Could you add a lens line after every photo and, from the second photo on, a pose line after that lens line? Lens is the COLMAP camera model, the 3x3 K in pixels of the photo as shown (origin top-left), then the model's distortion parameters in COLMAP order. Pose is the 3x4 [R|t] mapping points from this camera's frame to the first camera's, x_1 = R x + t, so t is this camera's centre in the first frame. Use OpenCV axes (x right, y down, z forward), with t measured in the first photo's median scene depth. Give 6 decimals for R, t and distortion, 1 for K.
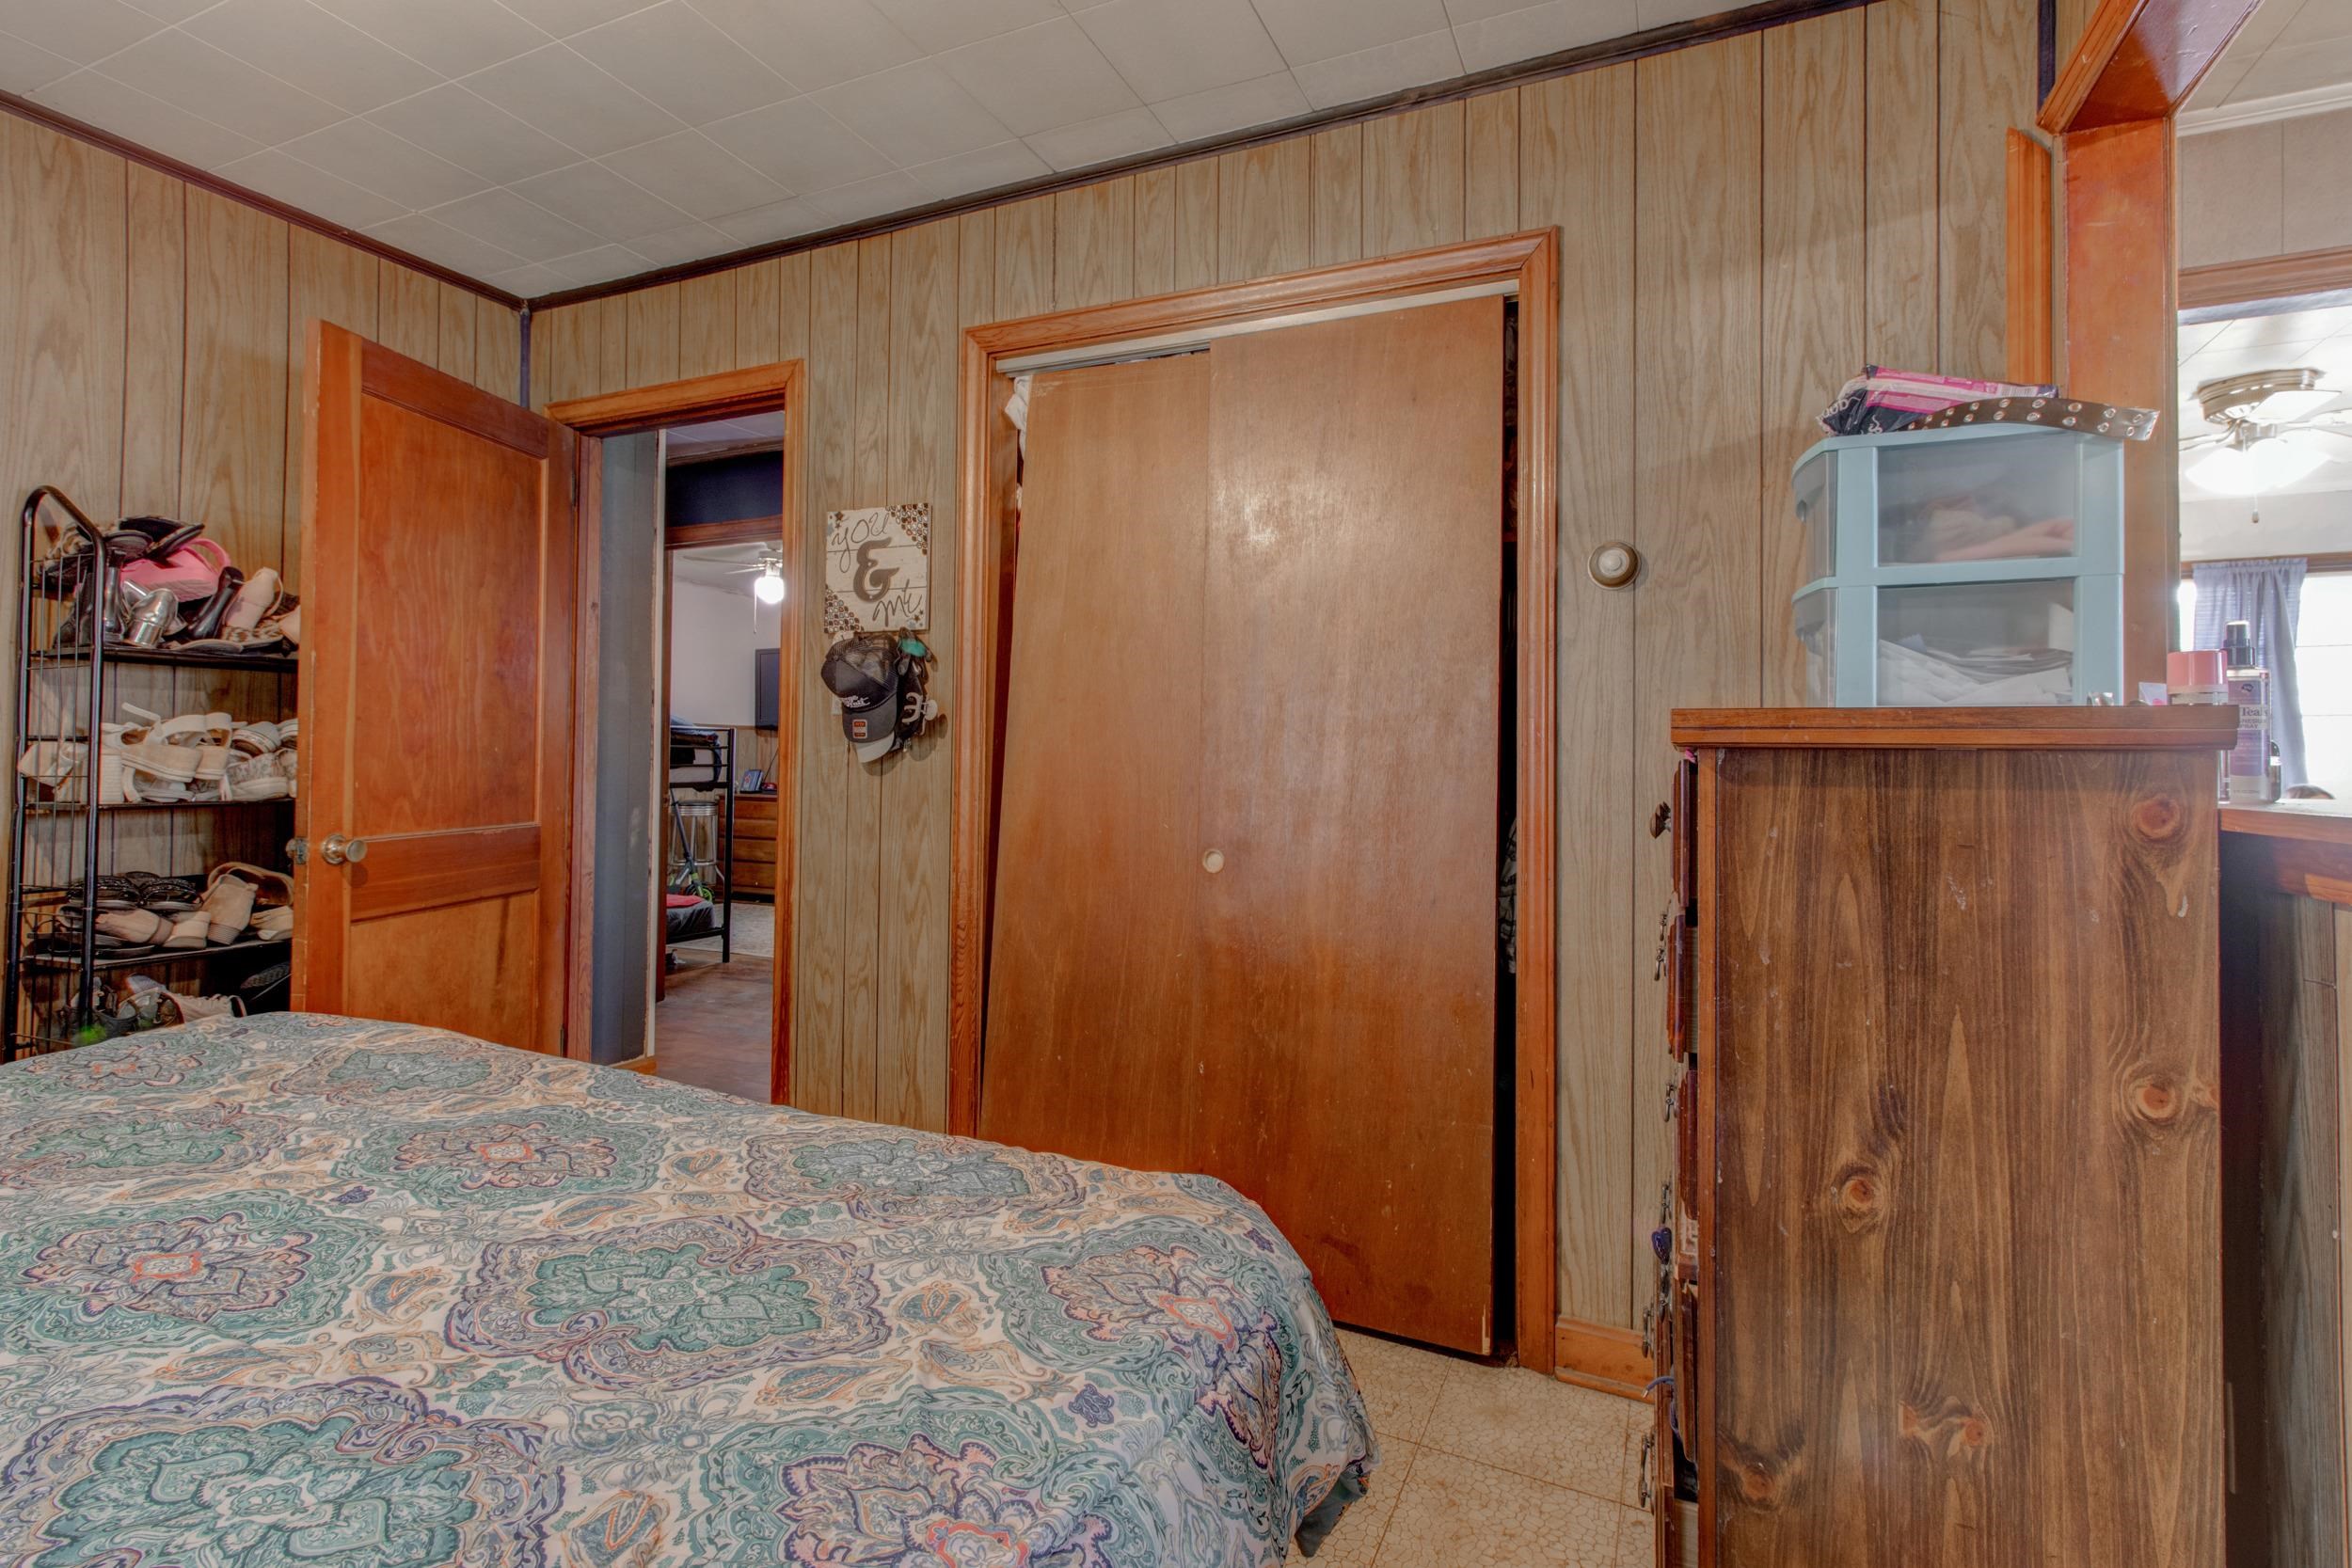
lens RADIAL K [[1112.7, 0, 1202.1], [0, 1112.7, 739.6], [0, 0, 1]] dist [0.000451, 0.003077]
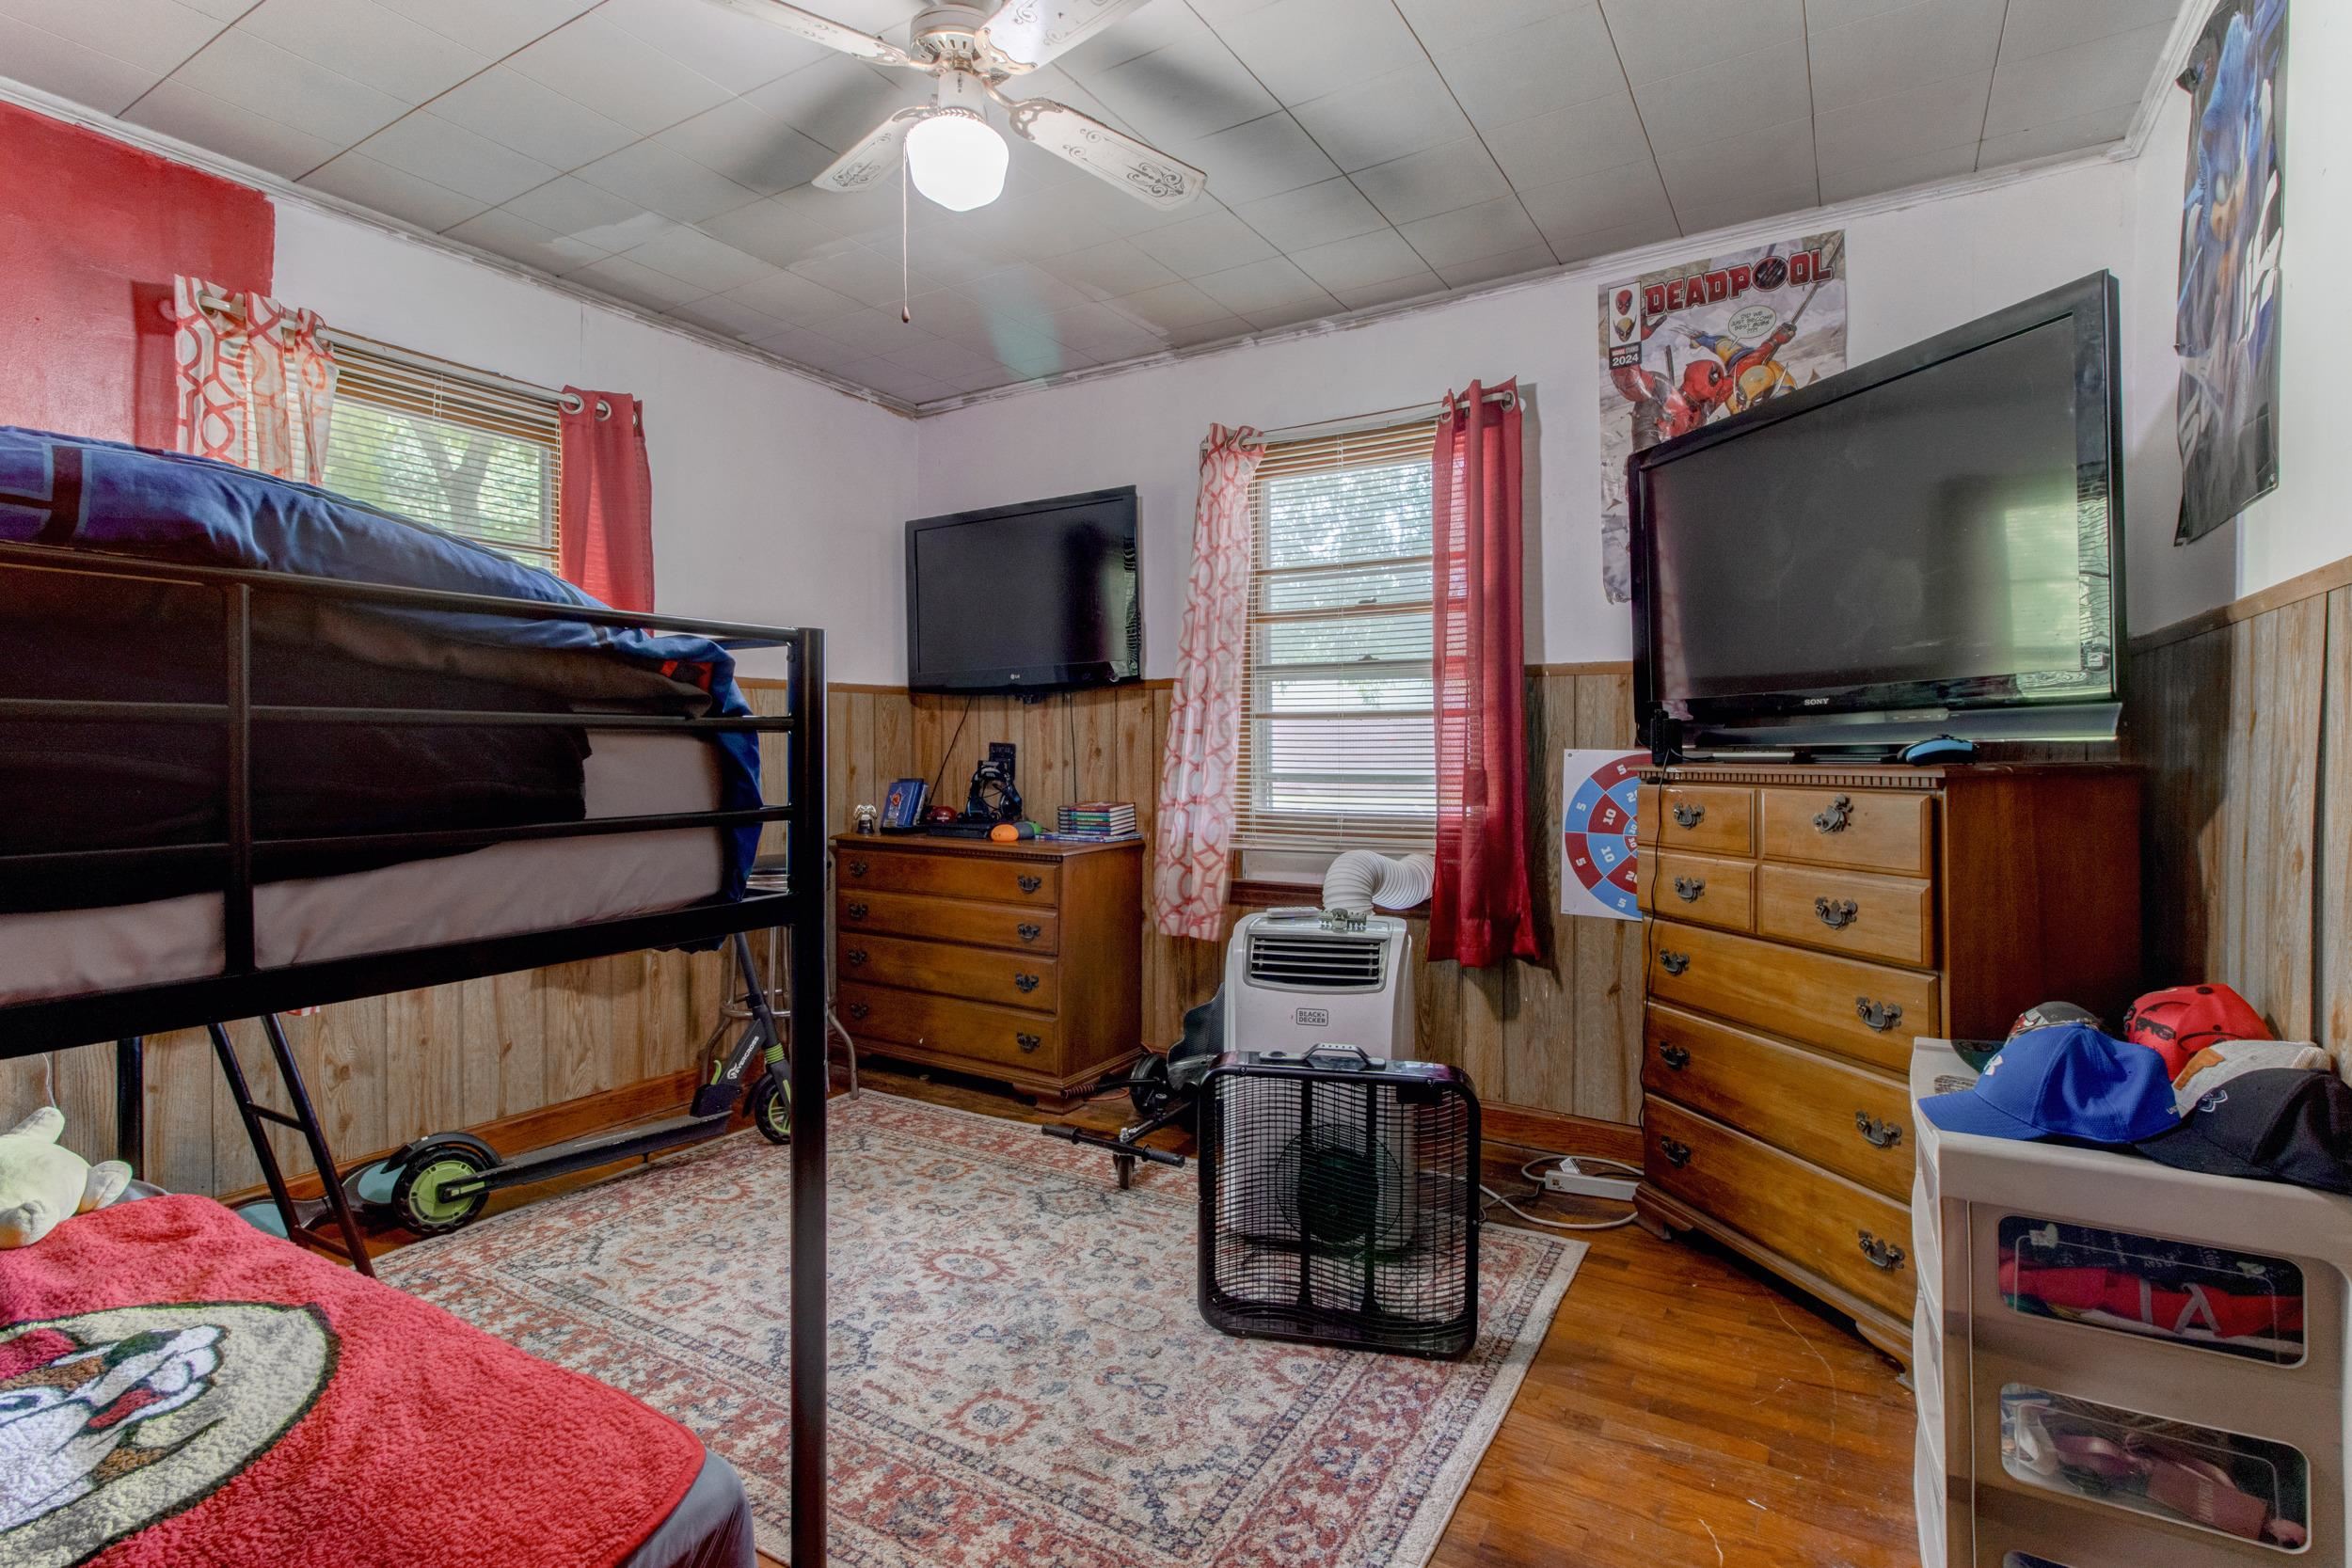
lens RADIAL K [[1112.7, 0, 1191.8], [0, 1112.7, 771.9], [0, 0, 1]] dist [0.000451, 0.003077]
pose [[0.991610, -0.002035, -0.129249, -0.222397], [0.007422, 0.999123, 0.041211, 0.005402], [0.129052, -0.041824, 0.990755, 0.547800]]
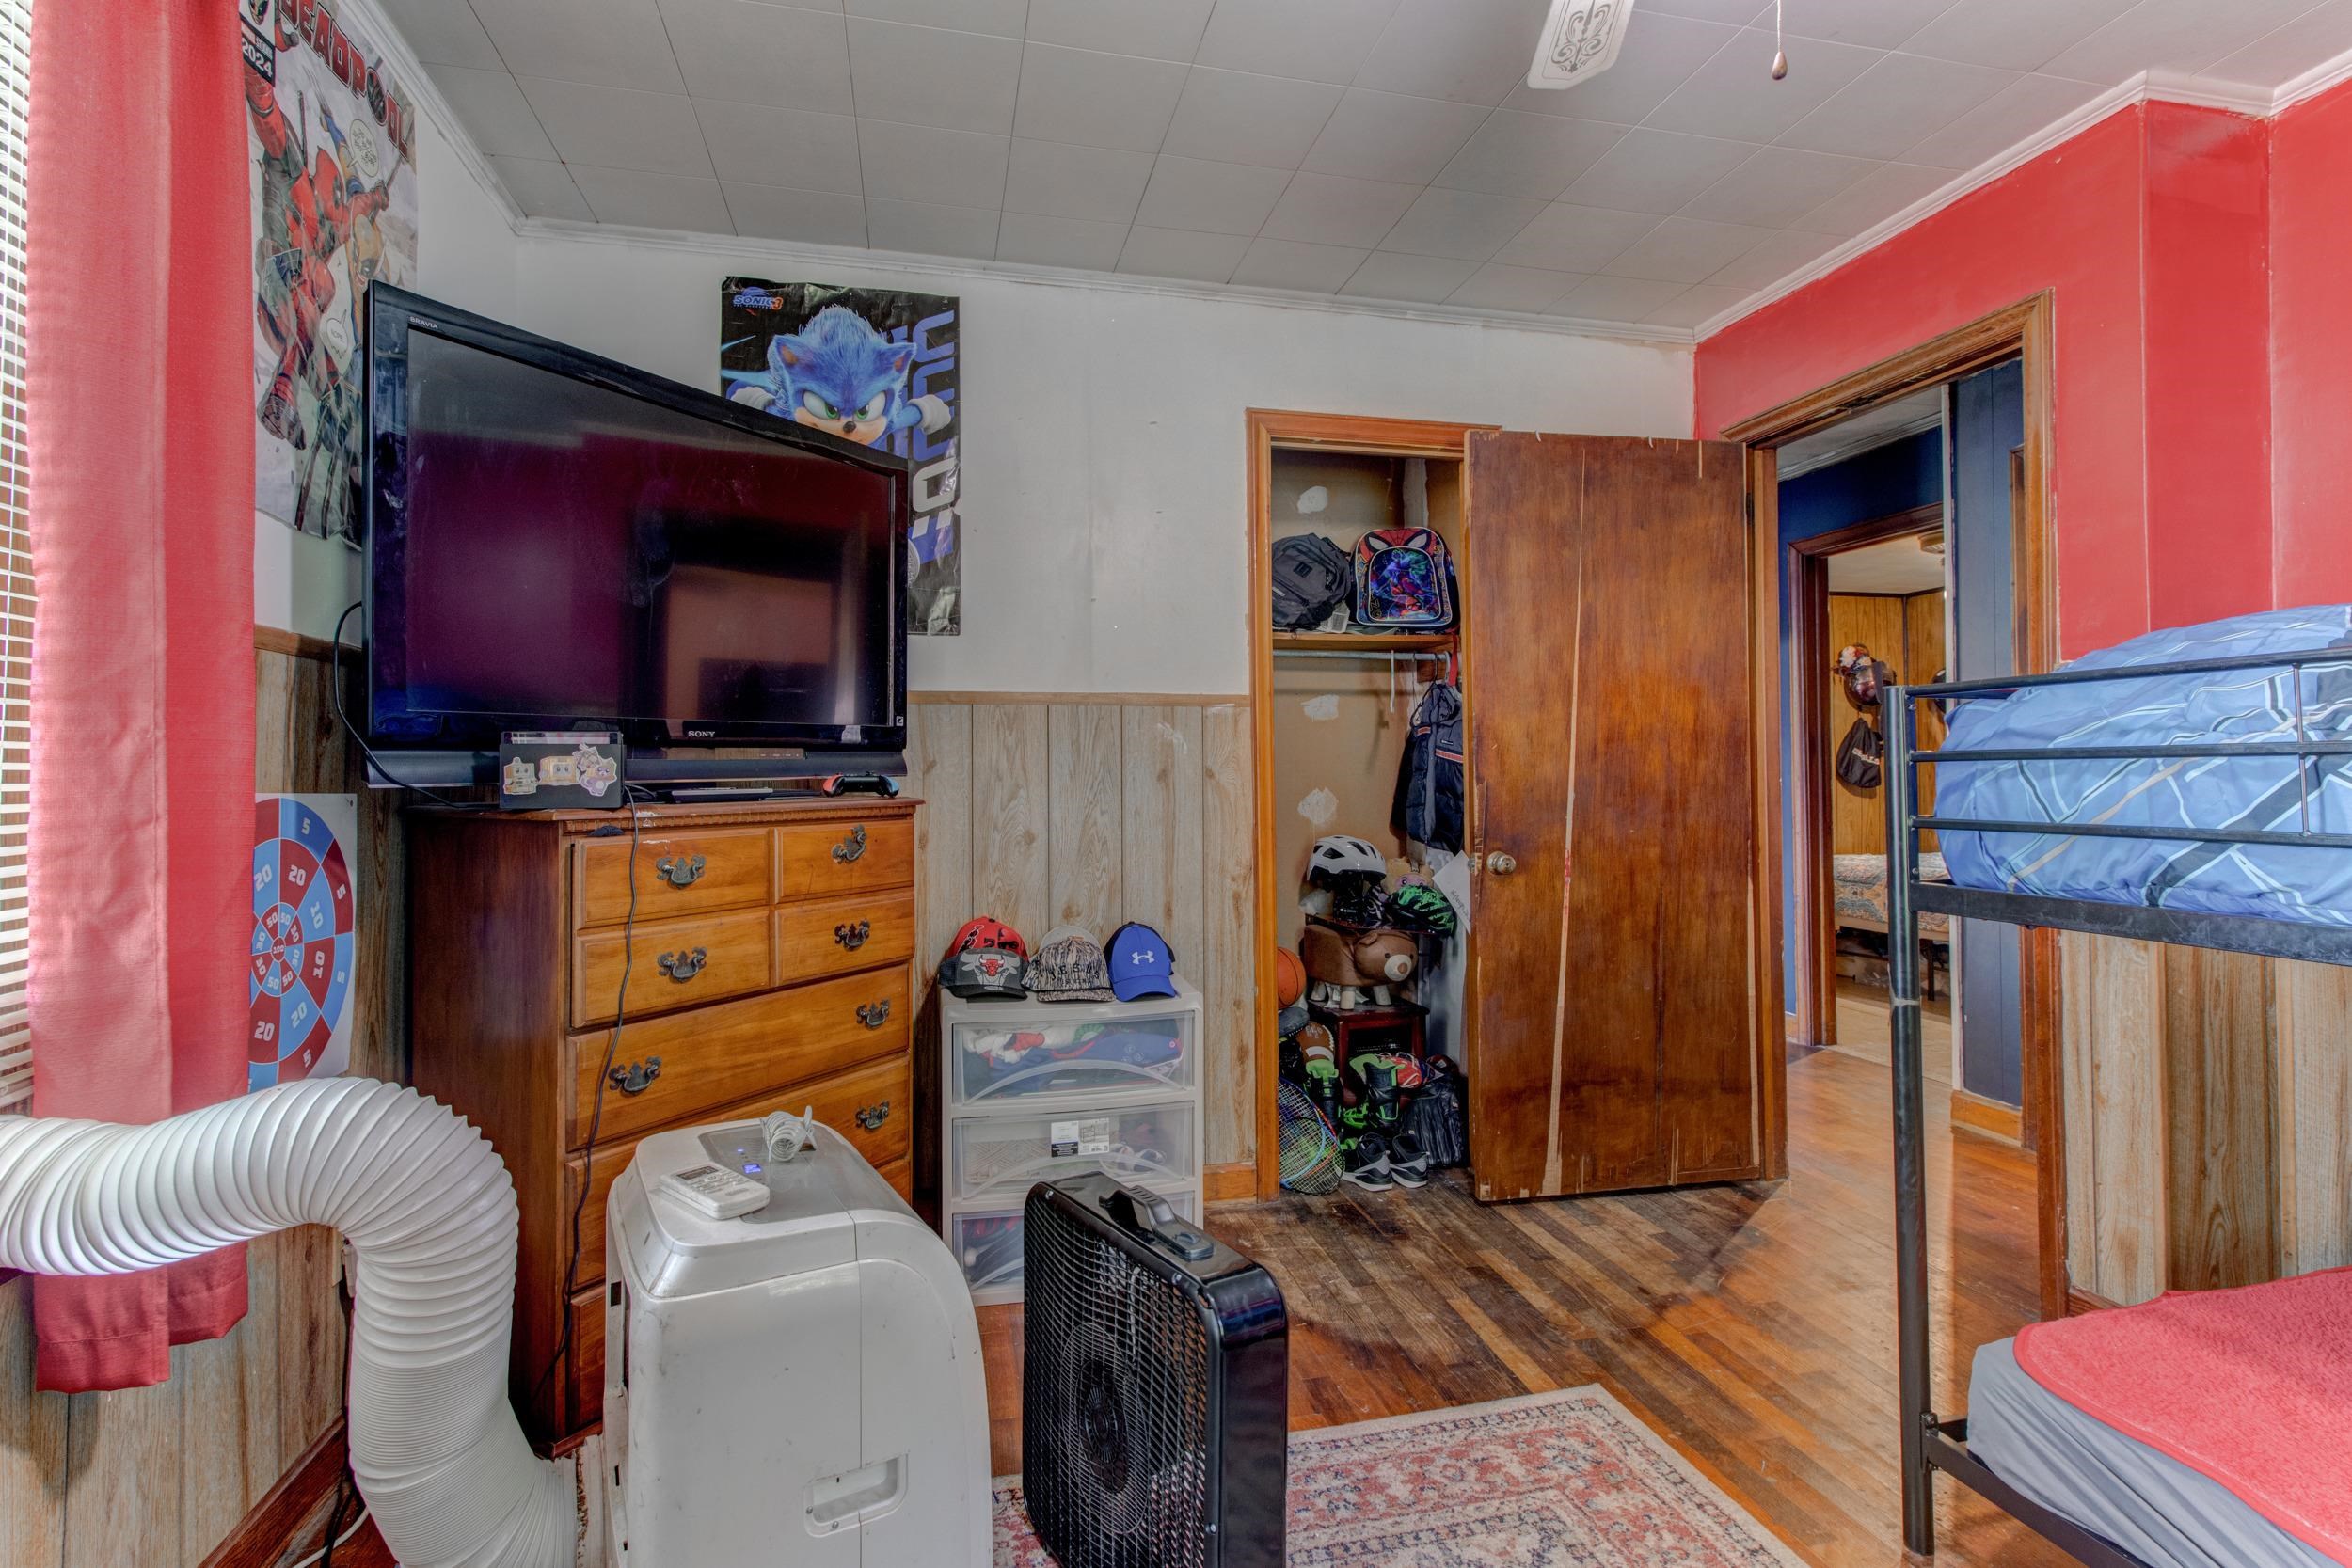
lens RADIAL K [[1112.7, 0, 1182.8], [0, 1112.7, 775.0], [0, 0, 1]] dist [0.000451, 0.003077]
pose [[-0.603197, 0.014390, 0.797462, -1.027049], [-0.008183, 0.999673, -0.024228, 0.055663], [-0.797550, -0.021140, -0.602882, 2.466968]]
